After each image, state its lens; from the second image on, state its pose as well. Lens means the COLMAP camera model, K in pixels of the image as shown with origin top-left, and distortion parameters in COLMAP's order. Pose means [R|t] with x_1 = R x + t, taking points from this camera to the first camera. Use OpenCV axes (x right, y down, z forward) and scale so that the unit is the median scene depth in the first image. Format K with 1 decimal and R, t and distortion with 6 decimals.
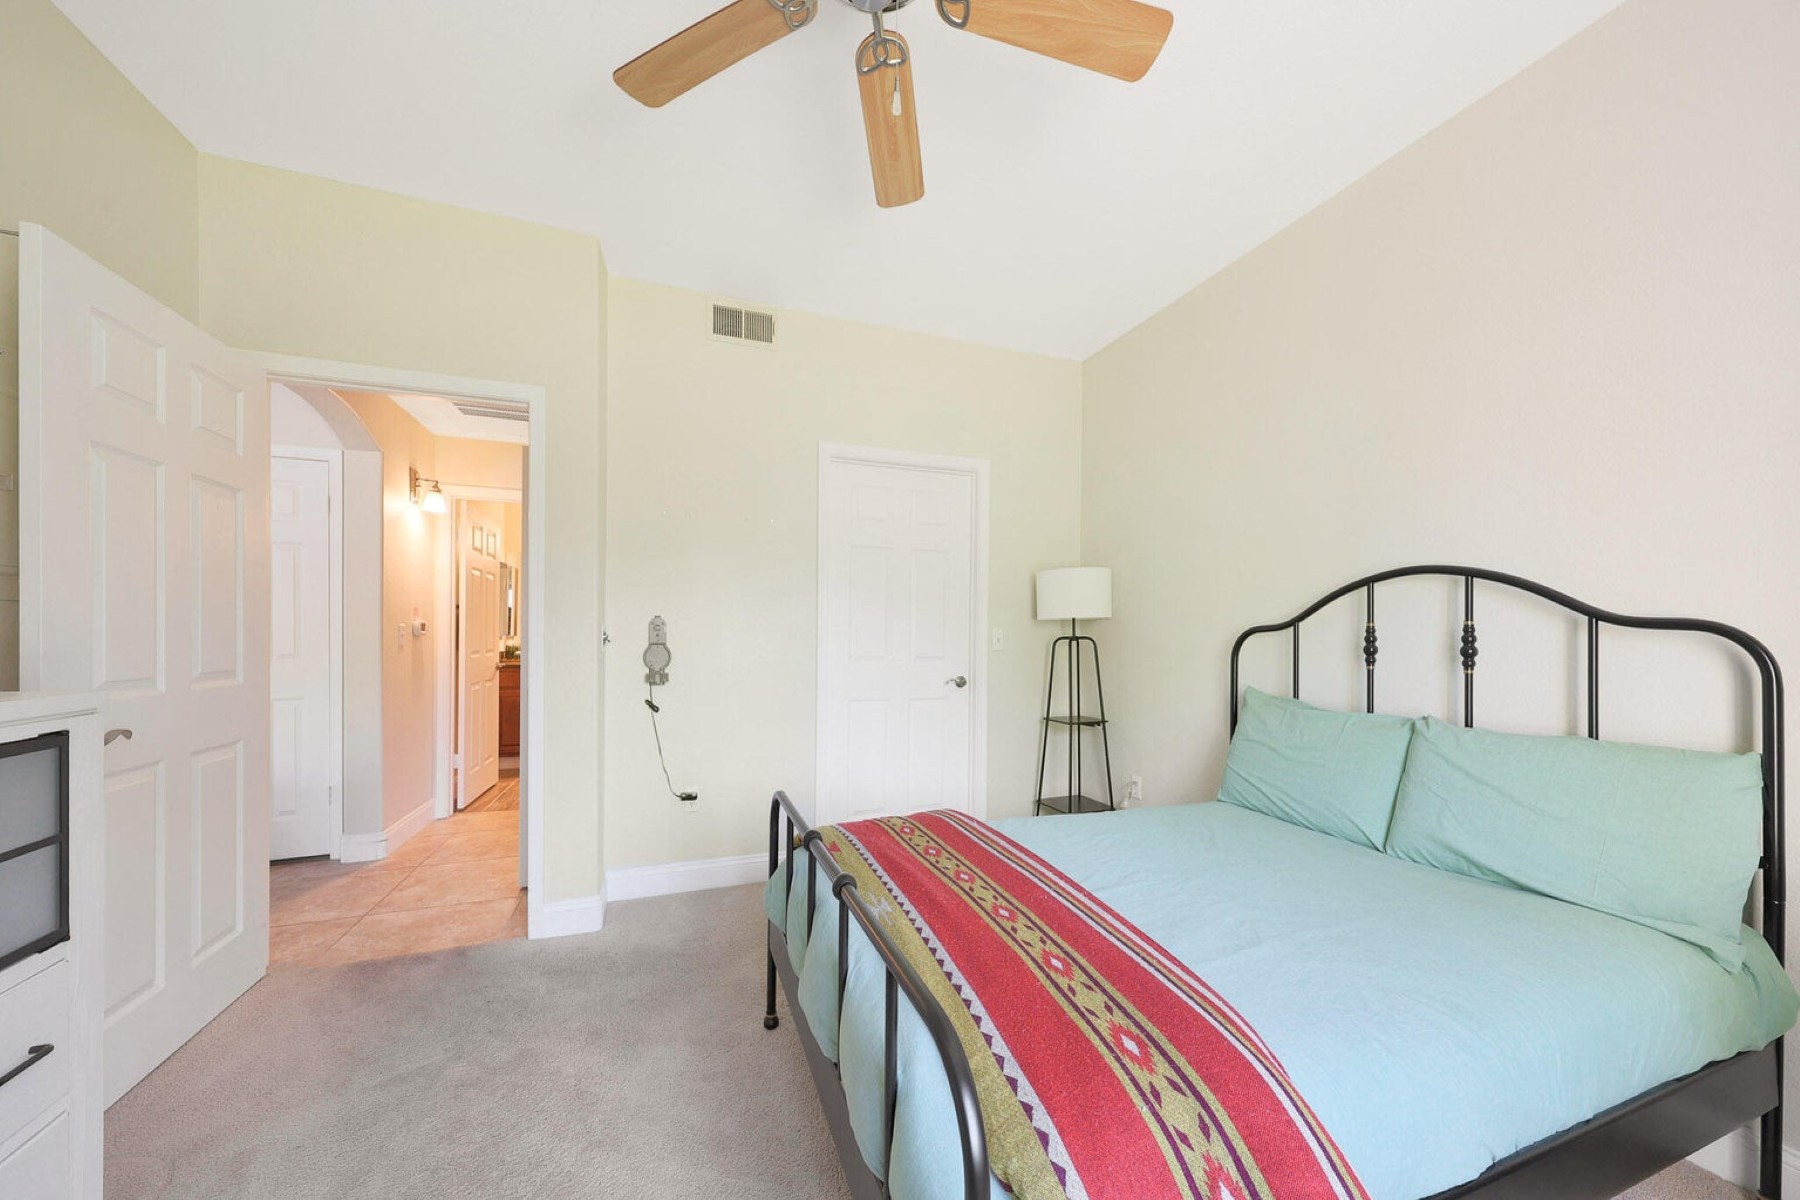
lens RADIAL K [[624.1, 0, 894.7], [0, 624.1, 633.5], [0, 0, 1]] dist [0.000169, -0.000107]
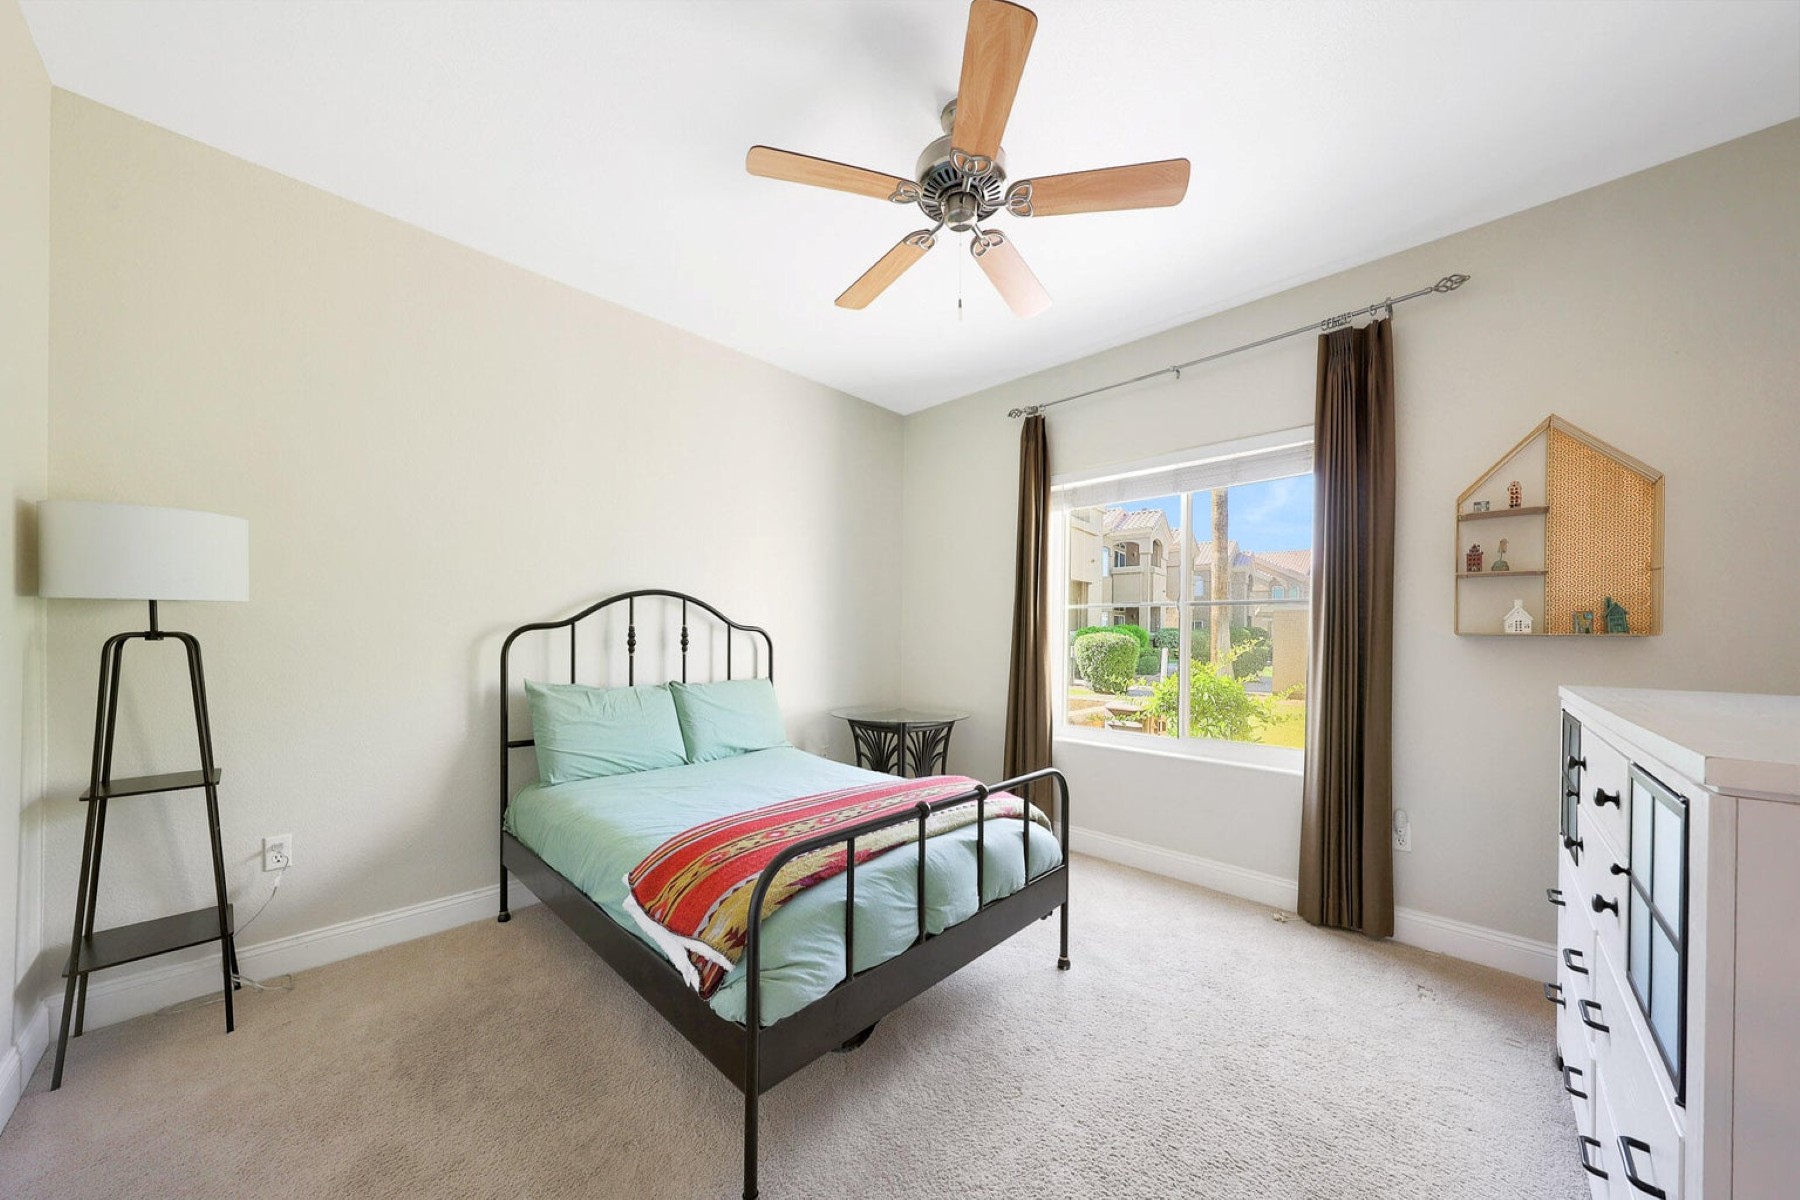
lens RADIAL K [[624.1, 0, 897.8], [0, 624.1, 638.9], [0, 0, 1]] dist [0.000169, -0.000107]
pose [[-0.445914, -0.008535, 0.895035, -0.737644], [-0.008346, 0.999951, 0.005377, 0.004763], [-0.895037, -0.005073, -0.445963, 0.981733]]
